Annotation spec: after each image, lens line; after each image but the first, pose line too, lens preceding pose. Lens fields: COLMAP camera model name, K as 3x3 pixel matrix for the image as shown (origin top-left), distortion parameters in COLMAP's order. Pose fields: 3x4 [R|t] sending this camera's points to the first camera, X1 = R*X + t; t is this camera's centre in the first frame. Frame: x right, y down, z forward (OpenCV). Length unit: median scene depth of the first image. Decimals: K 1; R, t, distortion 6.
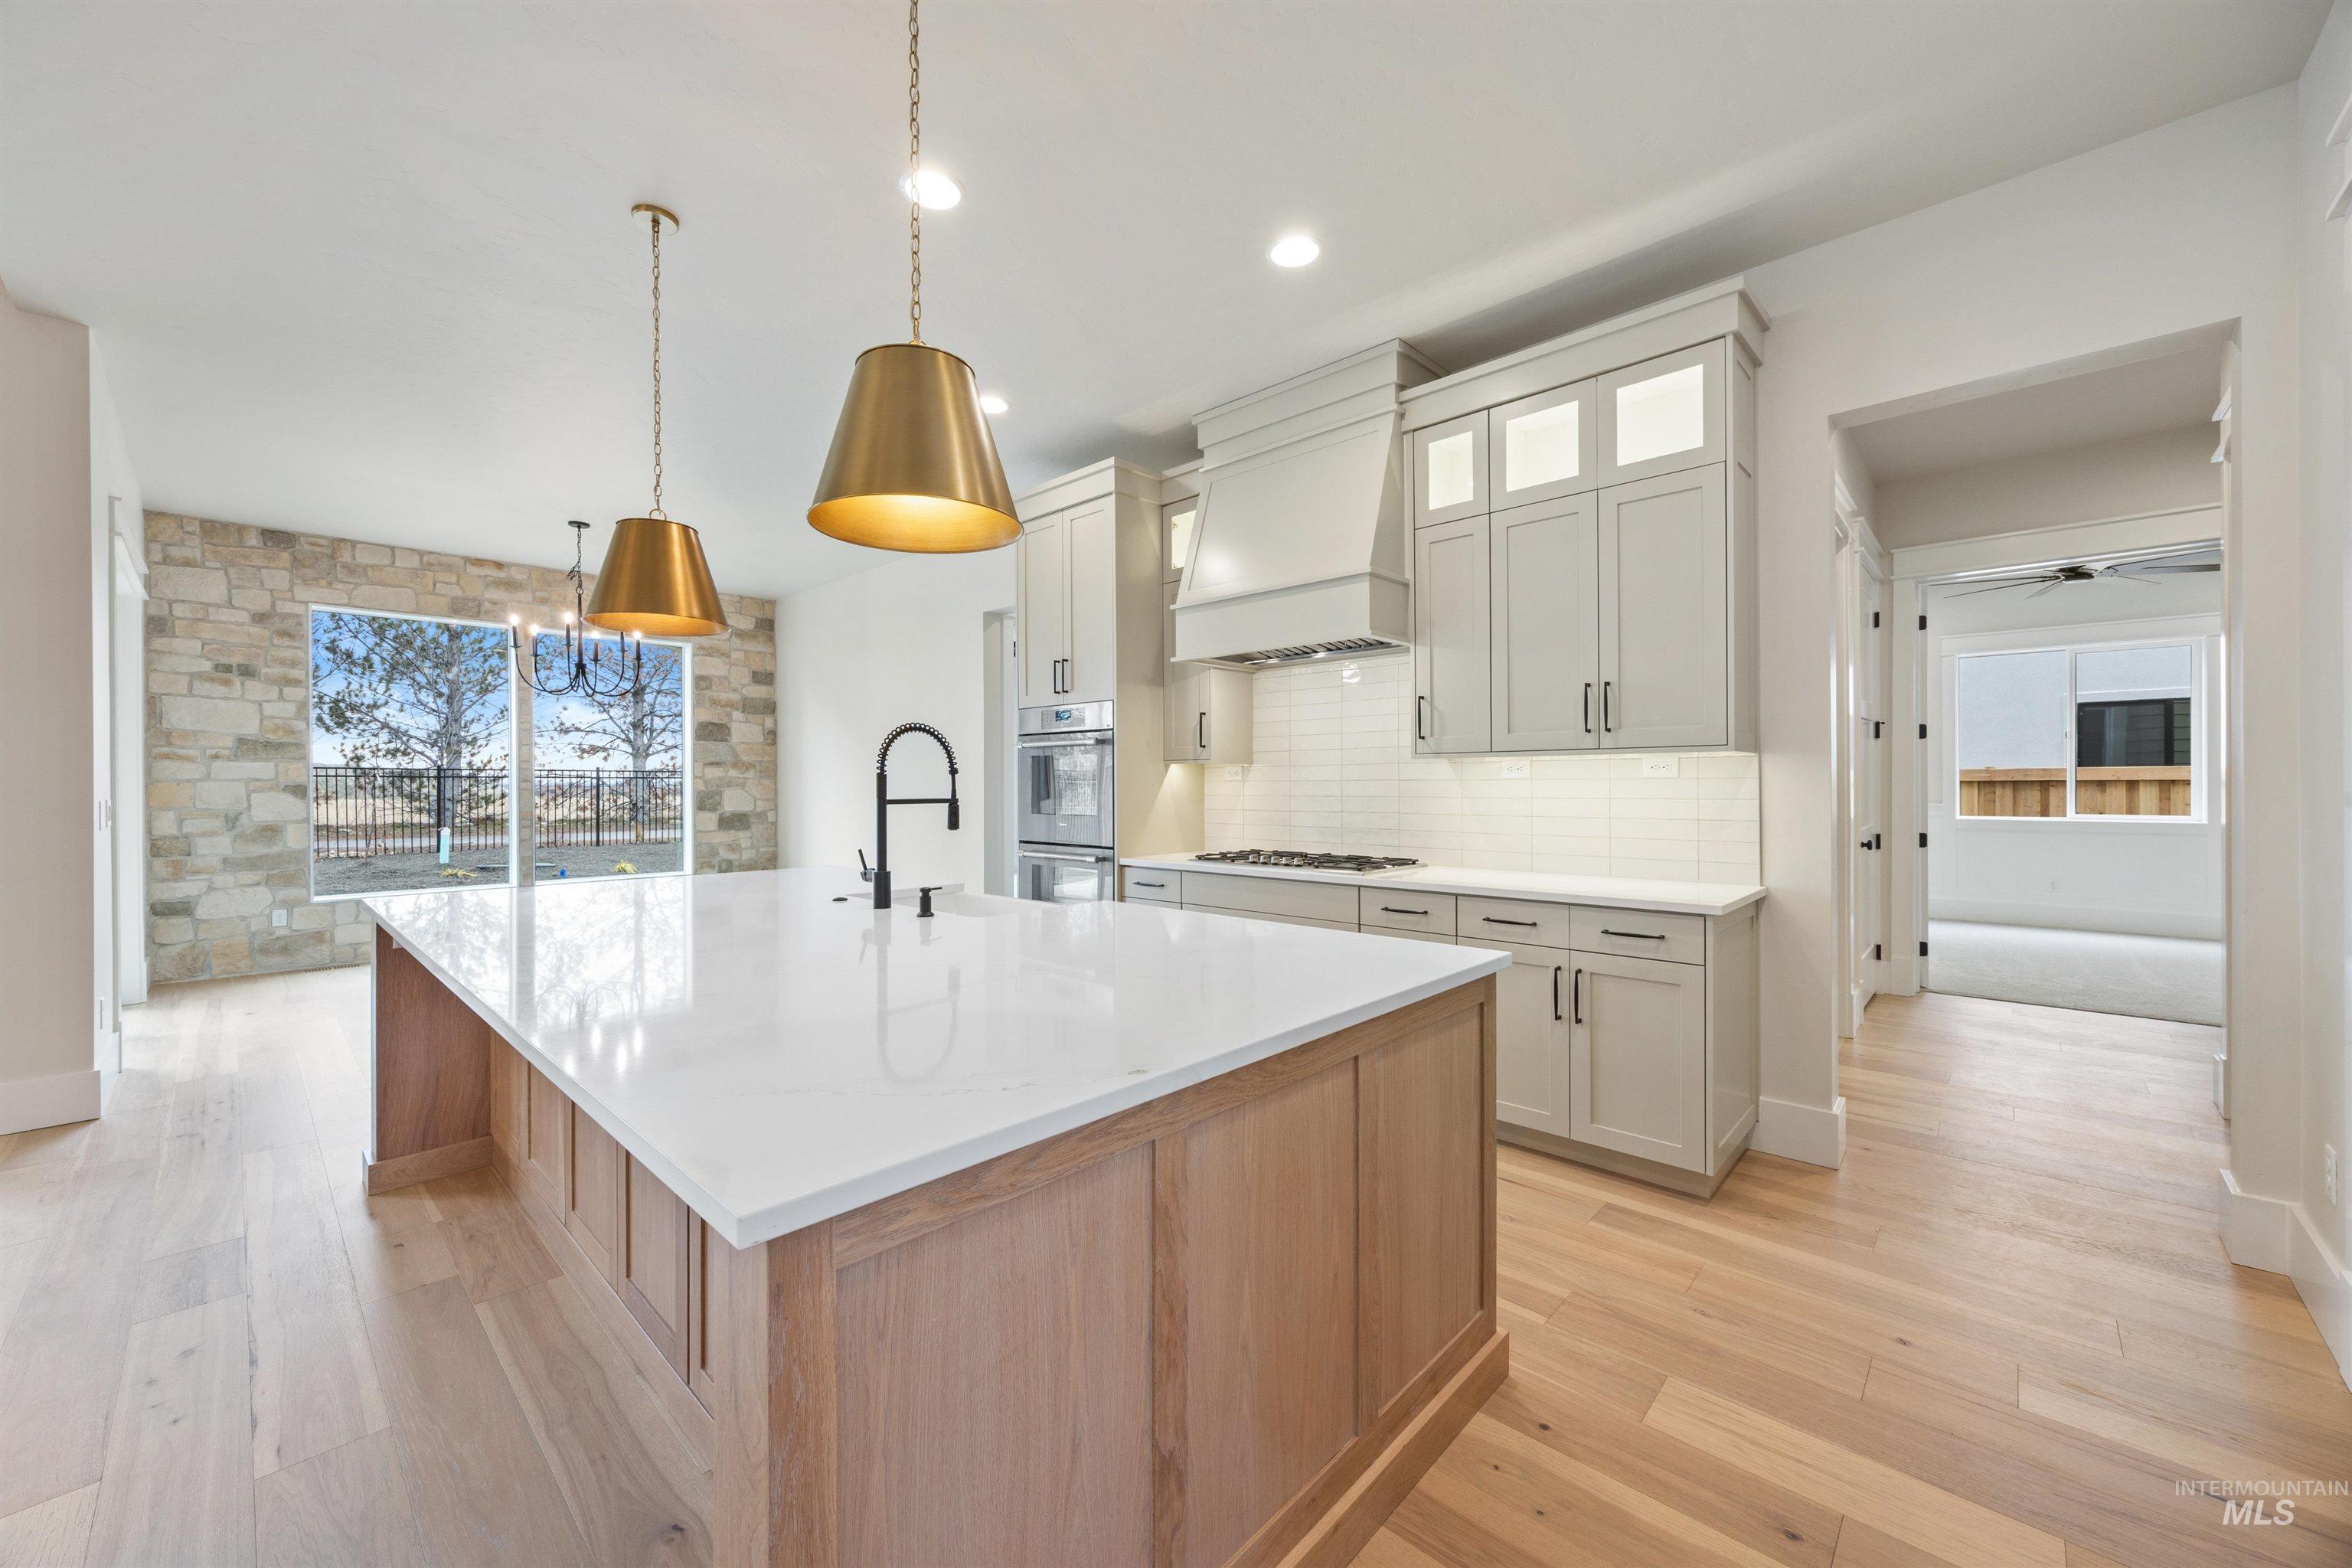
lens RADIAL K [[884.8, 0, 1160.8], [0, 884.8, 786.2], [0, 0, 1]] dist [0.002604, 0.000491]
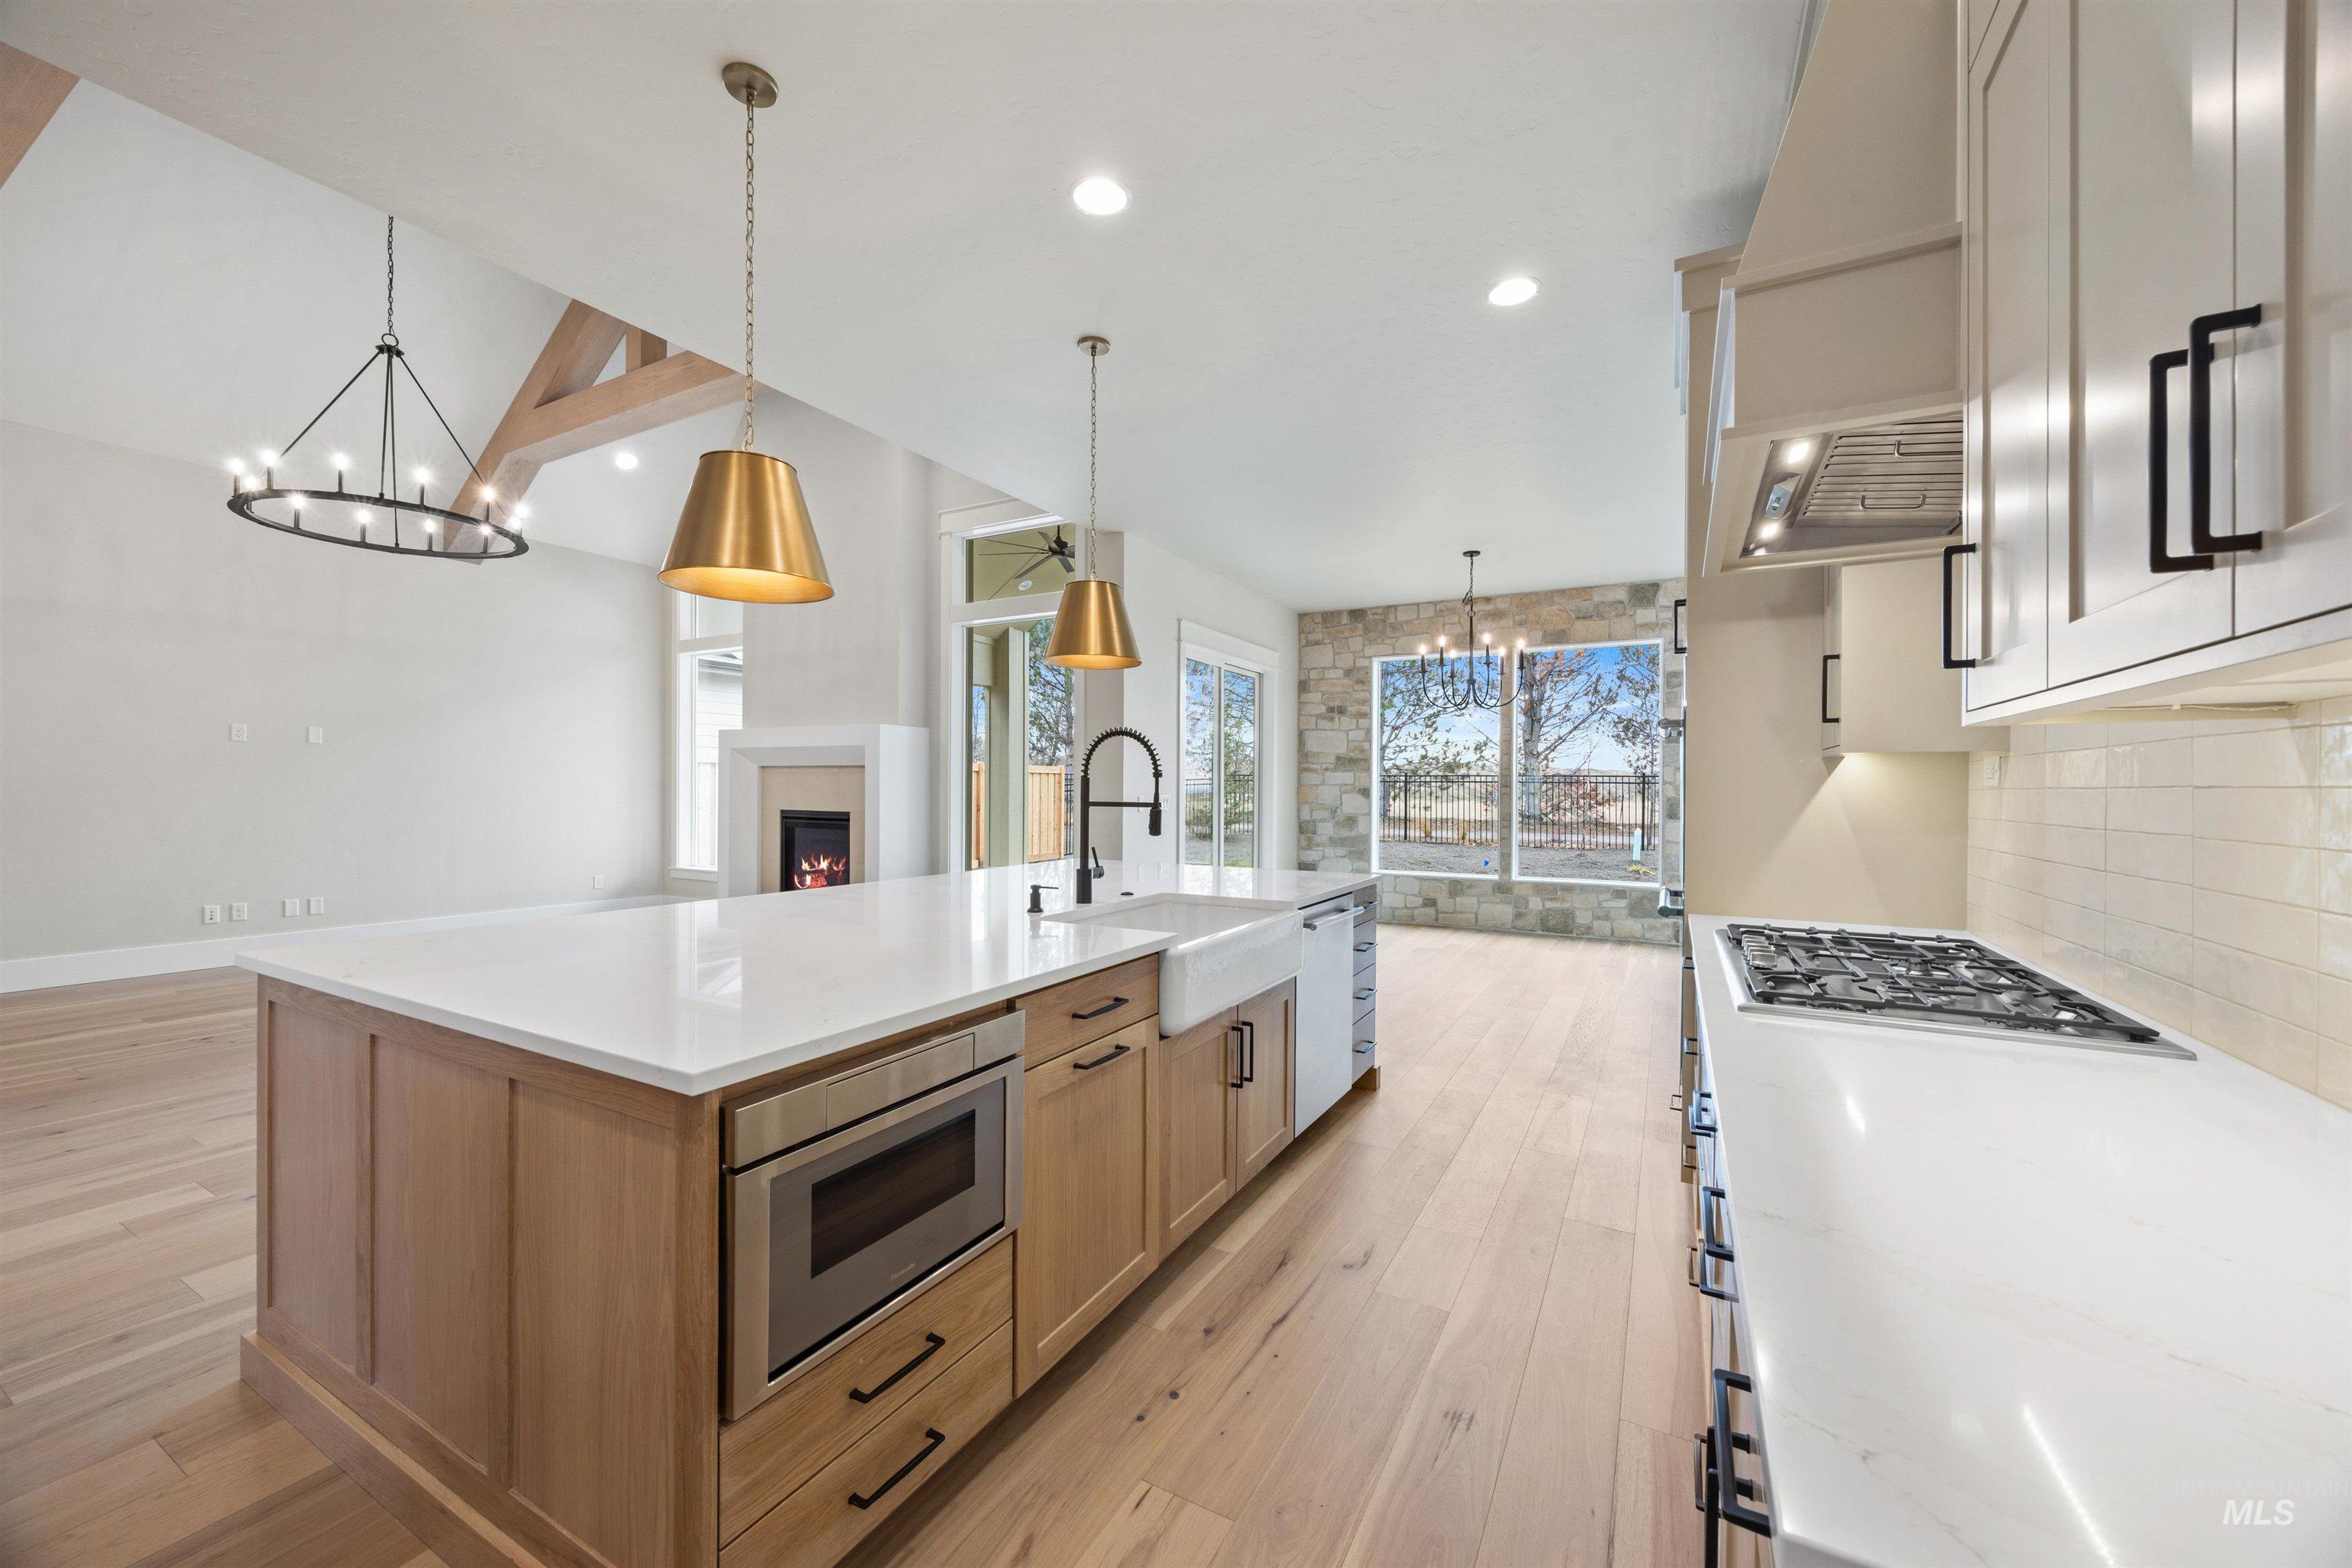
lens RADIAL K [[884.8, 0, 1168.0], [0, 884.8, 783.6], [0, 0, 1]] dist [0.002604, 0.000491]
pose [[0.248588, 0.000179, -0.968609, 0.432612], [-0.010011, 0.999947, -0.002384, -0.002921], [0.968557, 0.010289, 0.248577, 0.480585]]
